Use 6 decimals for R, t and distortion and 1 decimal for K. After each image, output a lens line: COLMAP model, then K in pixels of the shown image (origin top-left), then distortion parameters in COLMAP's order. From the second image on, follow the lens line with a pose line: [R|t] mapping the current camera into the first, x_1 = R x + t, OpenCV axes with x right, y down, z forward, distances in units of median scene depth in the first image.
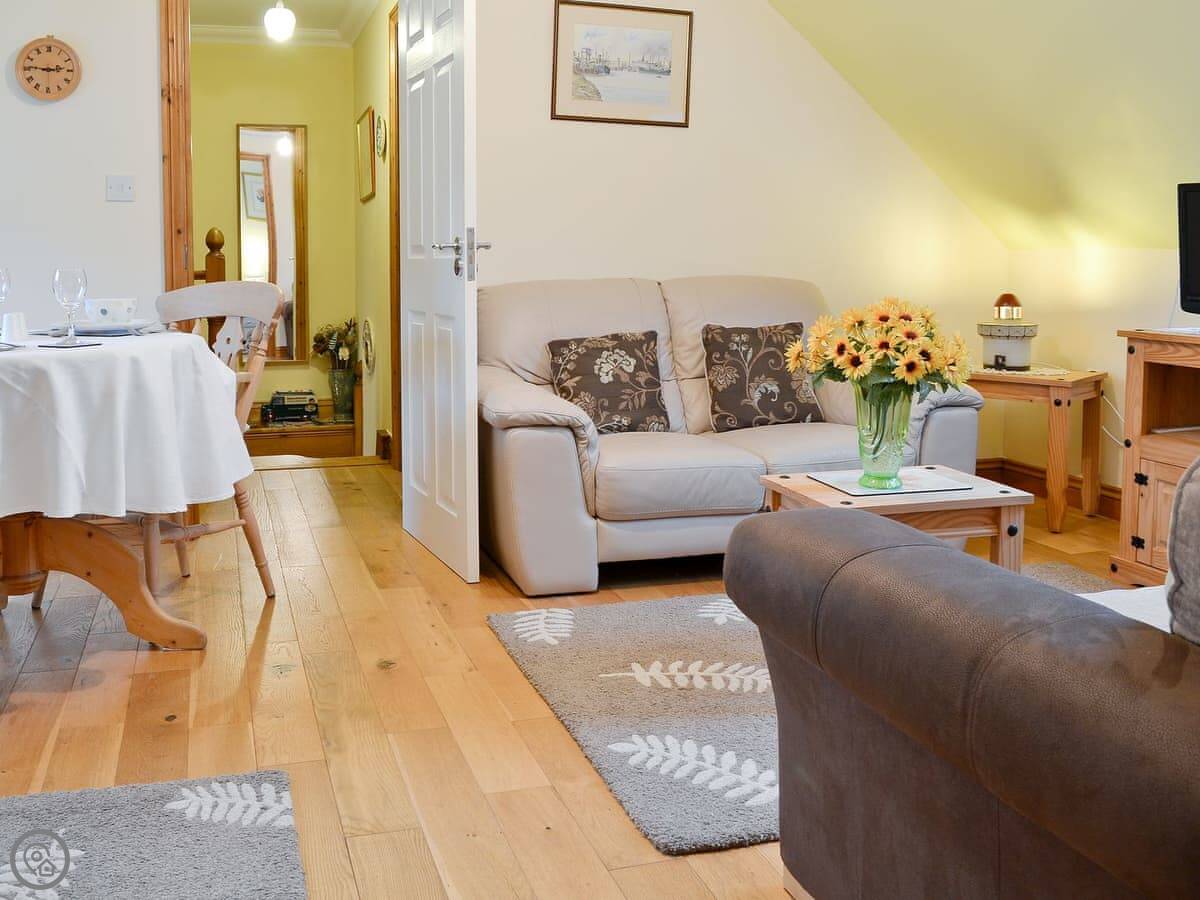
lens RADIAL K [[1134.6, 0, 600.6], [0, 1134.6, 353.5], [0, 0, 1]] dist [-0.021982, -0.001387]
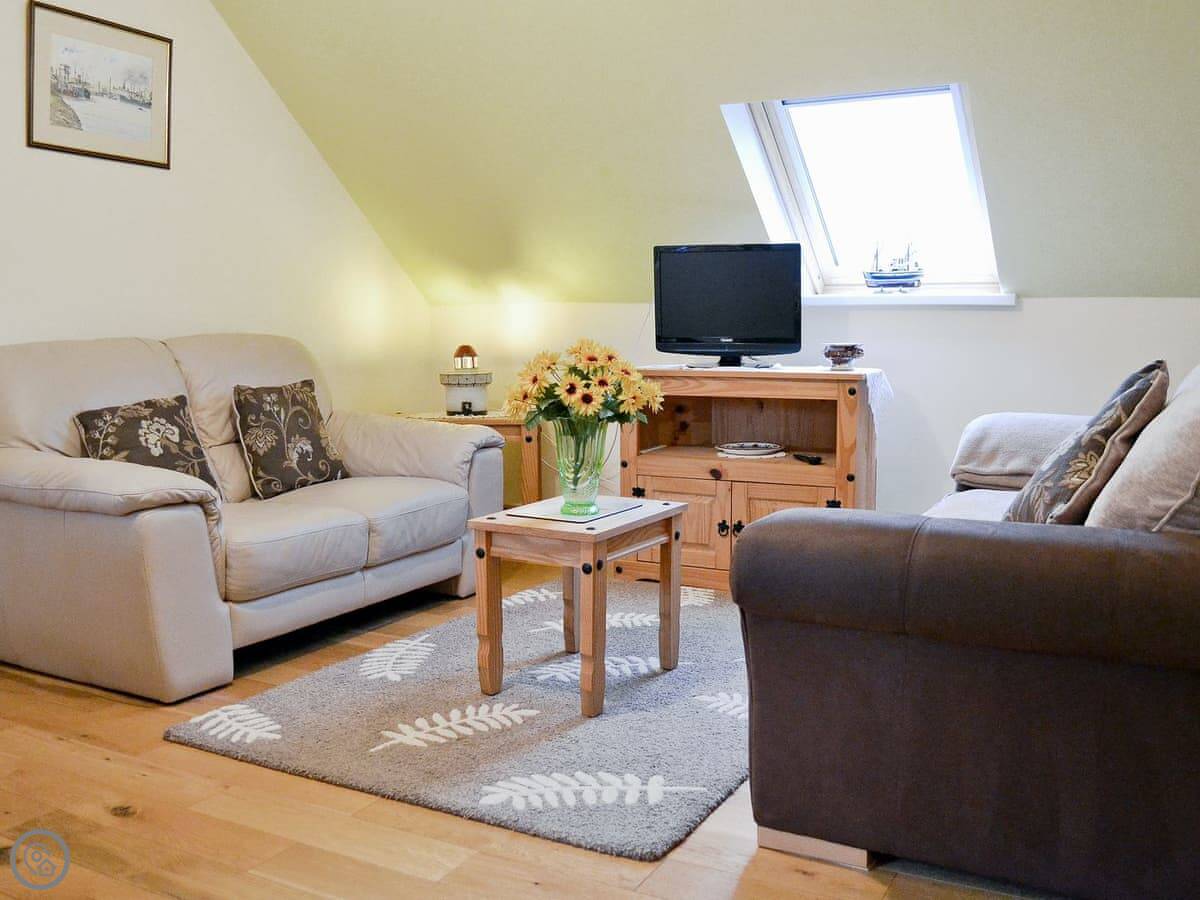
lens RADIAL K [[1128.8, 0, 600.0], [0, 1128.8, 450.0], [0, 0, 1]] dist [-0.010289, -0.016229]
pose [[0.729469, -0.086963, 0.678463, -0.329561], [0.070463, 0.996162, 0.051925, 0.000372], [-0.680375, 0.009929, 0.732797, 0.126862]]
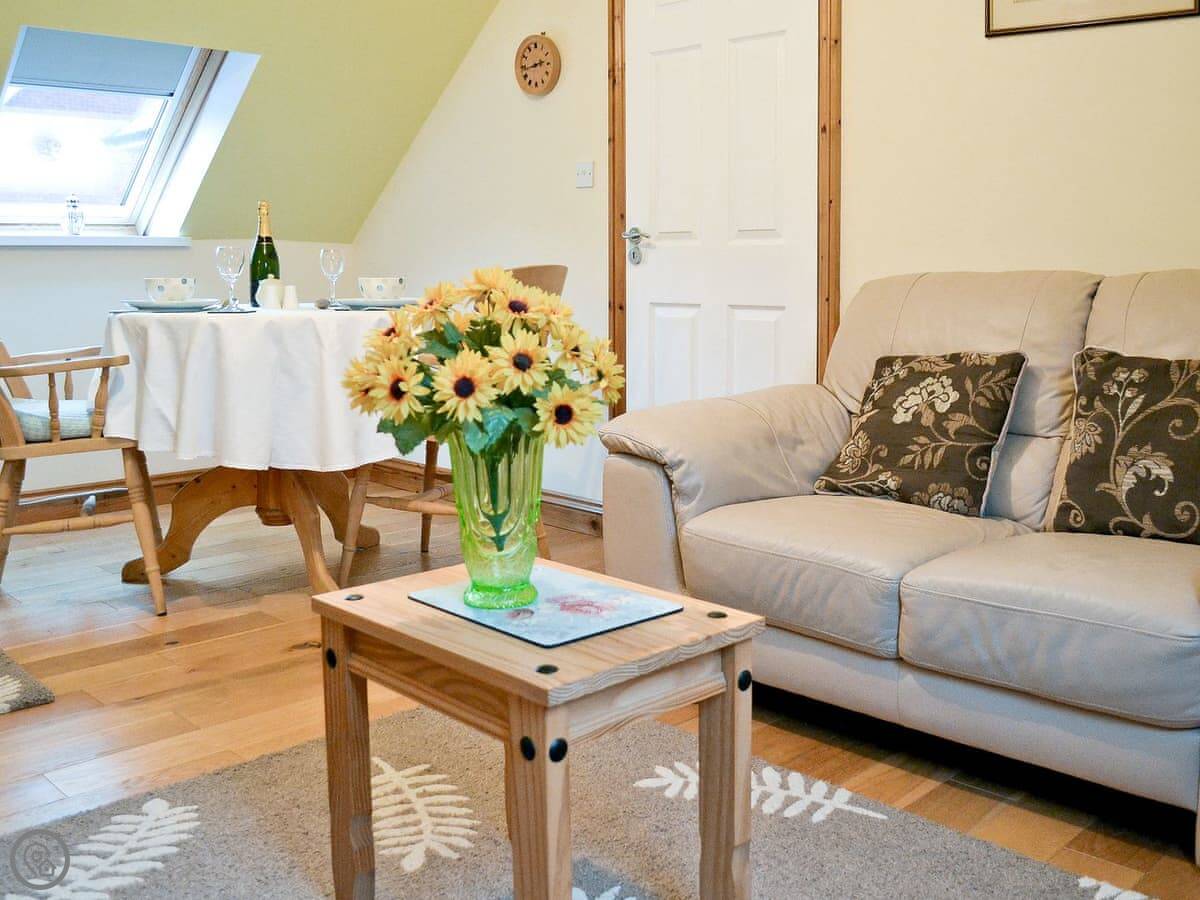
lens RADIAL K [[1227.8, 0, 751.8], [0, 1227.8, 446.6], [0, 0, 1]] dist [-0.081880, -0.015416]
pose [[0.490377, 0.121187, -0.863043, 0.572285], [-0.082166, 0.992303, 0.092651, -0.019546], [0.867628, 0.025479, 0.496560, 0.558710]]
